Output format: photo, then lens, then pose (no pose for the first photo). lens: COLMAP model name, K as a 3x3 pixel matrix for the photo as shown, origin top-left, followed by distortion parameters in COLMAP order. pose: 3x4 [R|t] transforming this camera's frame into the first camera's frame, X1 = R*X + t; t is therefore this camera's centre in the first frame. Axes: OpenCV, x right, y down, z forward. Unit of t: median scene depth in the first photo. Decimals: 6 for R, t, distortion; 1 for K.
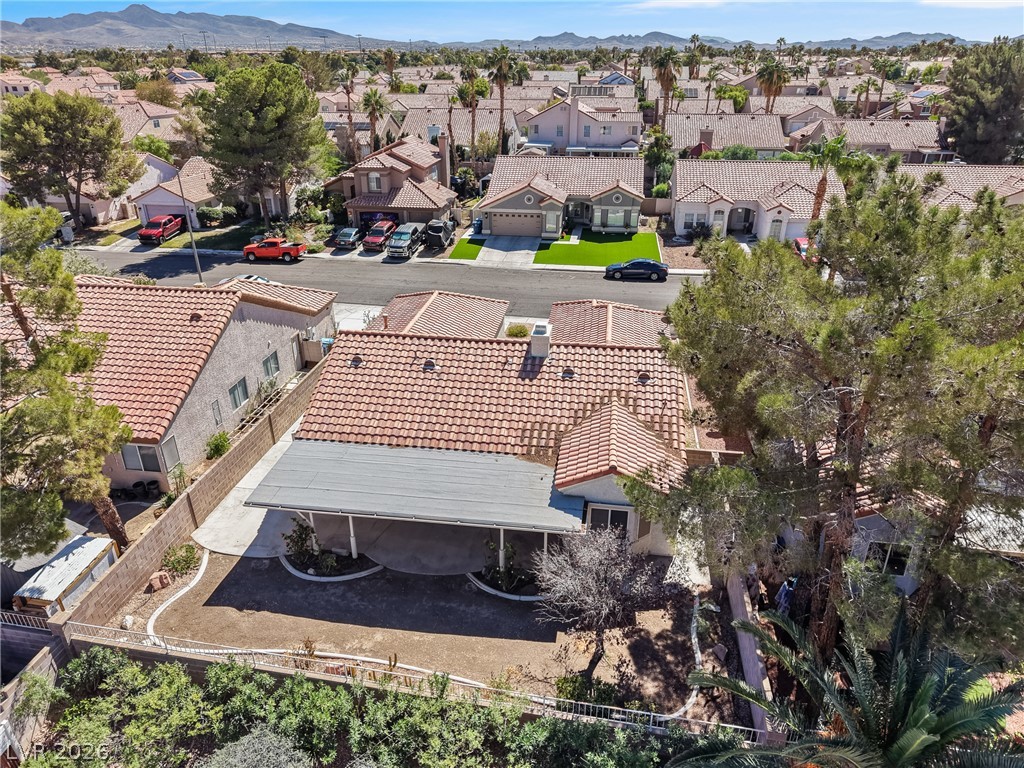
lens RADIAL K [[686.9, 0, 510.5], [0, 686.9, 382.6], [0, 0, 1]] dist [0.037816, -0.047020]
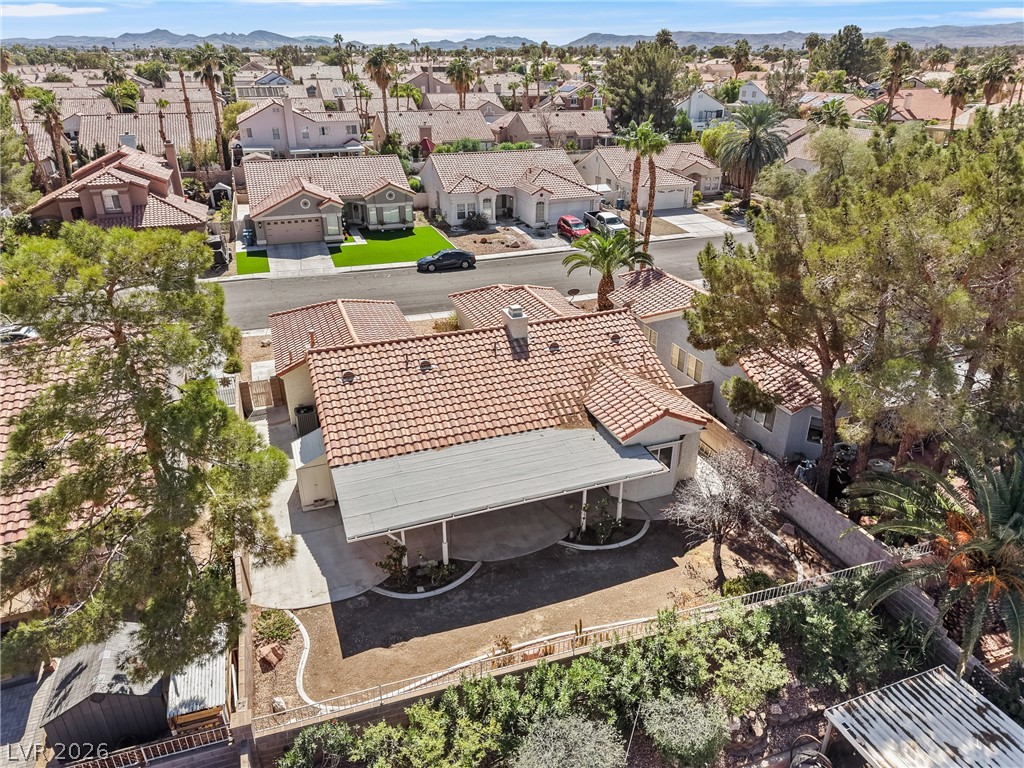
lens RADIAL K [[686.9, 0, 510.5], [0, 686.9, 382.6], [0, 0, 1]] dist [0.037816, -0.047020]
pose [[0.877528, -0.203504, 0.434201, -0.203108], [0.203332, 0.977961, 0.047418, -0.010748], [-0.434282, 0.046676, 0.899567, 0.024960]]
